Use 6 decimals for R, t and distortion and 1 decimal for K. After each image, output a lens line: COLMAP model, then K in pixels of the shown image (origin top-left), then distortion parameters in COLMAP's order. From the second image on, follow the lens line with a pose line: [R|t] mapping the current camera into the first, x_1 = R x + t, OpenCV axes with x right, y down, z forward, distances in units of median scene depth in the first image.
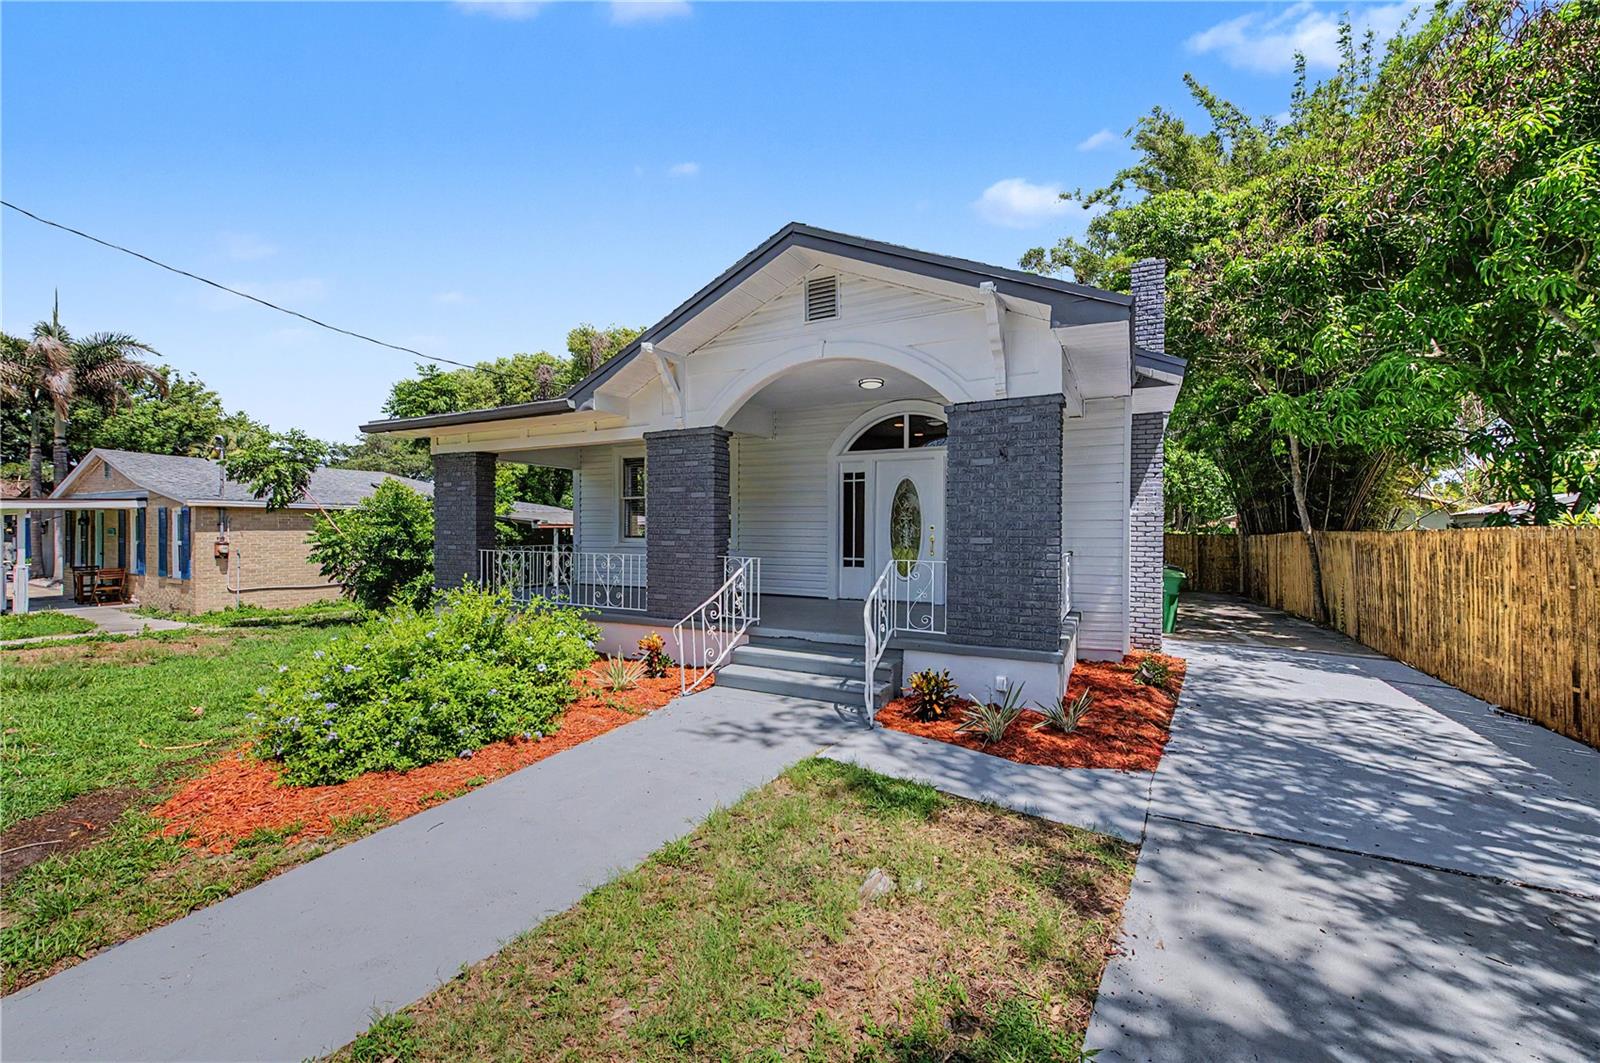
lens RADIAL K [[634.0, 0, 797.2], [0, 634.0, 532.7], [0, 0, 1]] dist [0.001280, -0.002163]
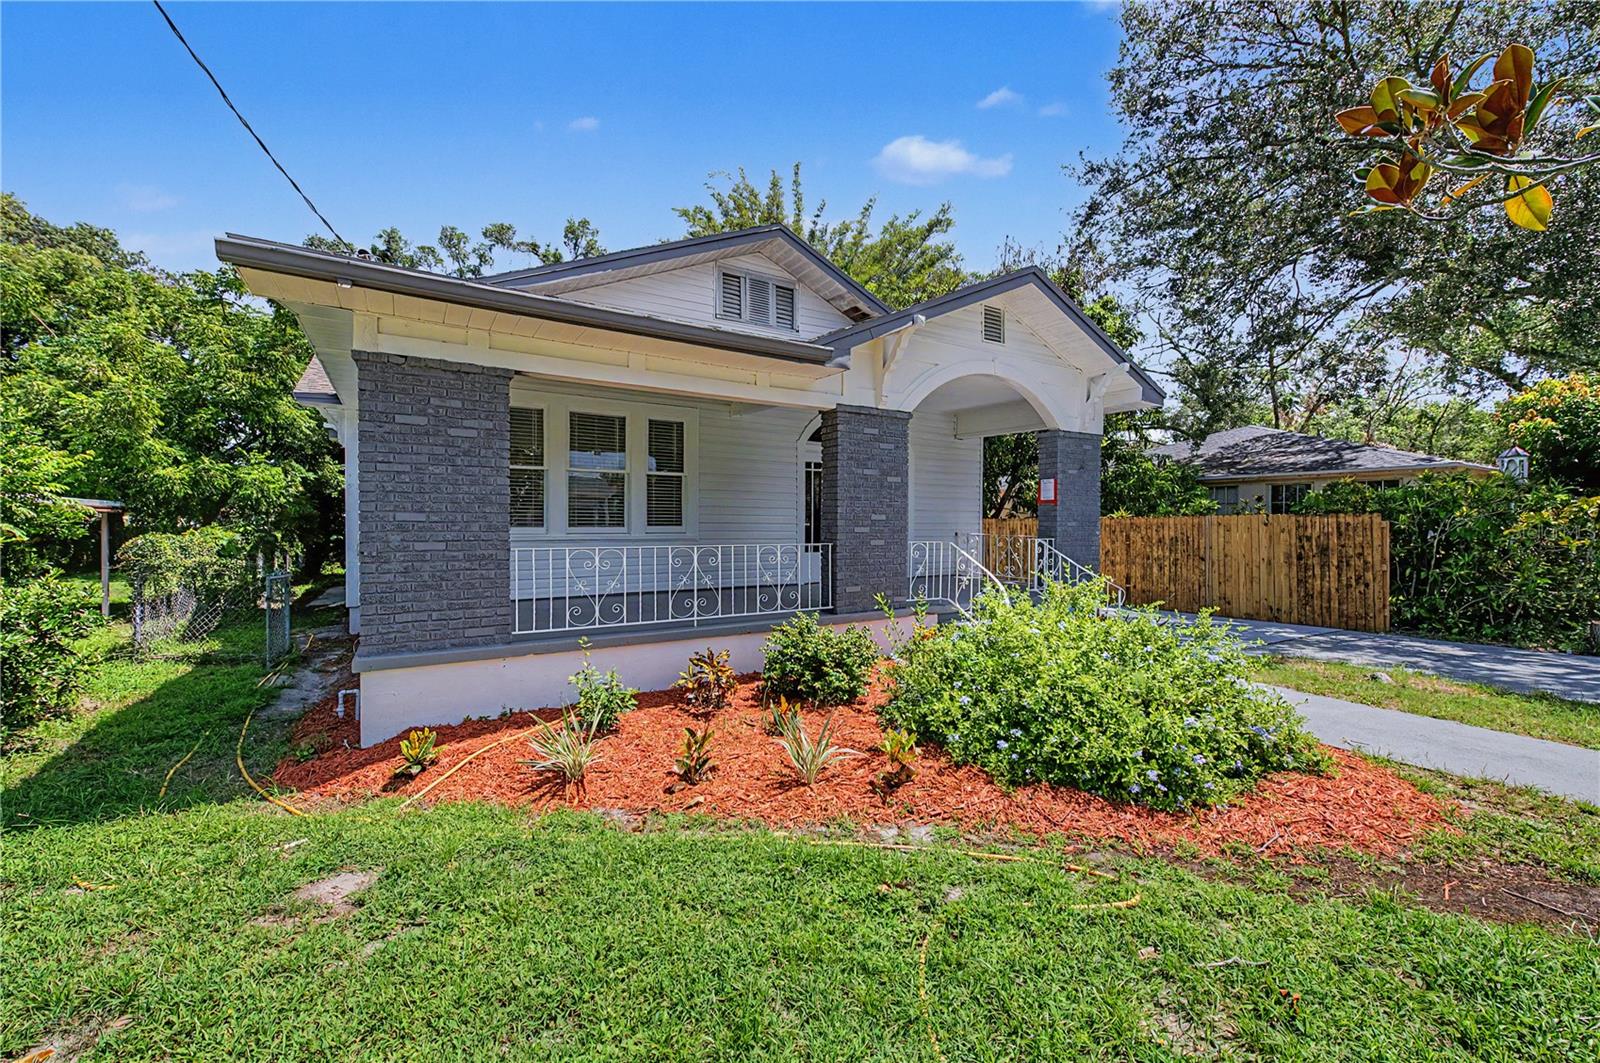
lens RADIAL K [[634.0, 0, 798.9], [0, 634.0, 527.0], [0, 0, 1]] dist [0.001280, -0.002163]
pose [[0.506689, -0.007444, 0.862097, -0.948508], [0.001137, 0.999968, 0.007966, 0.004603], [-0.862128, -0.003057, 0.506681, 0.562116]]
